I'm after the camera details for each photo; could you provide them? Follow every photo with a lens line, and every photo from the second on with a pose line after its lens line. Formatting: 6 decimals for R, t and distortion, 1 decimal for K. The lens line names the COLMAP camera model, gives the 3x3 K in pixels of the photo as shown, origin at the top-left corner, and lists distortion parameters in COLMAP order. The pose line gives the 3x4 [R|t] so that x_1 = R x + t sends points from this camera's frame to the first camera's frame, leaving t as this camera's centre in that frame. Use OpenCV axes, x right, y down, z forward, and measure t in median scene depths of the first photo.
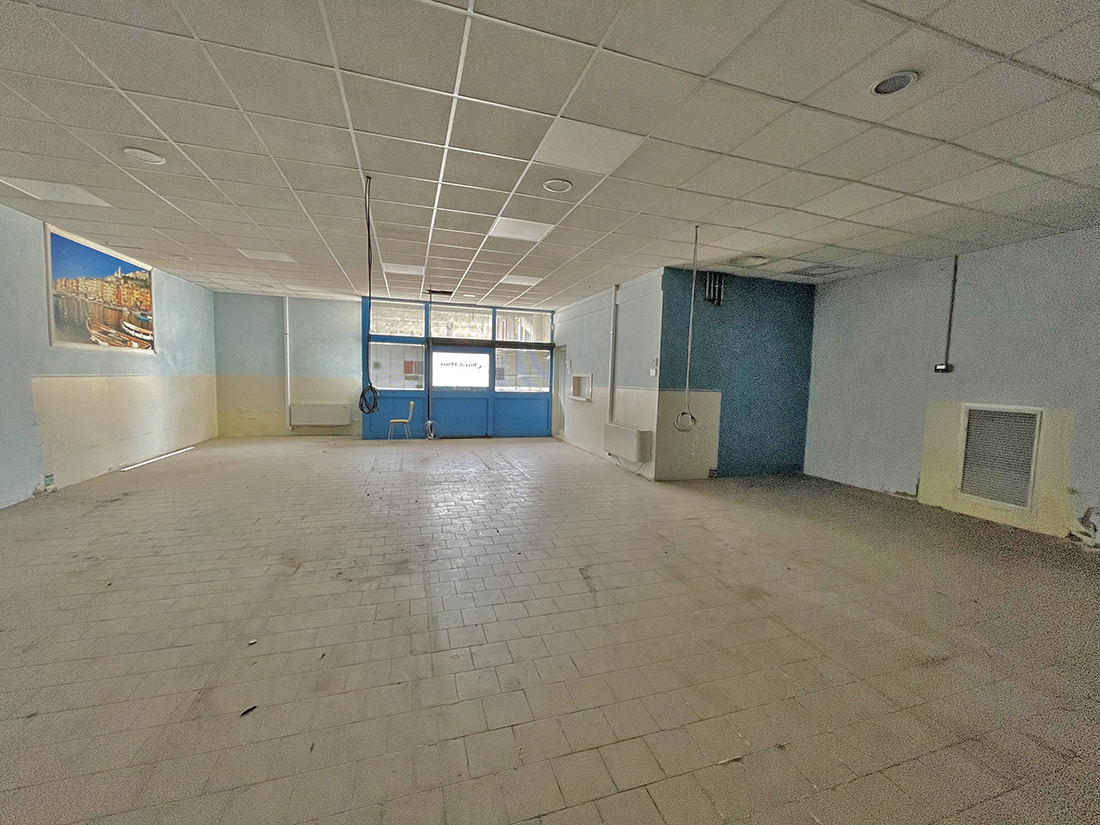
lens RADIAL K [[443.7, 0, 551.4], [0, 443.7, 410.5], [0, 0, 1]] dist [0.003908, -0.000052]
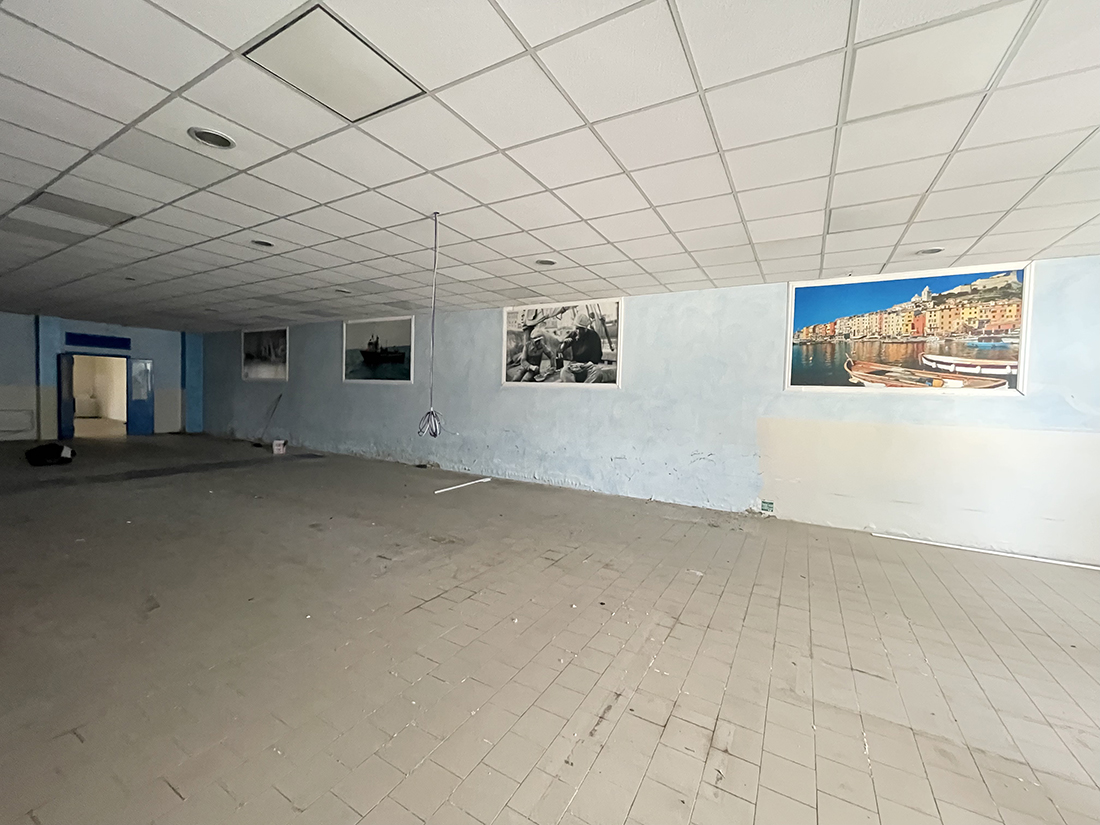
lens RADIAL K [[443.7, 0, 555.6], [0, 443.7, 413.9], [0, 0, 1]] dist [0.003908, -0.000052]
pose [[-0.735518, -0.022177, -0.677142, 0.049425], [-0.103981, 0.991318, 0.080479, -0.101805], [0.669478, 0.129604, -0.731438, 1.265788]]
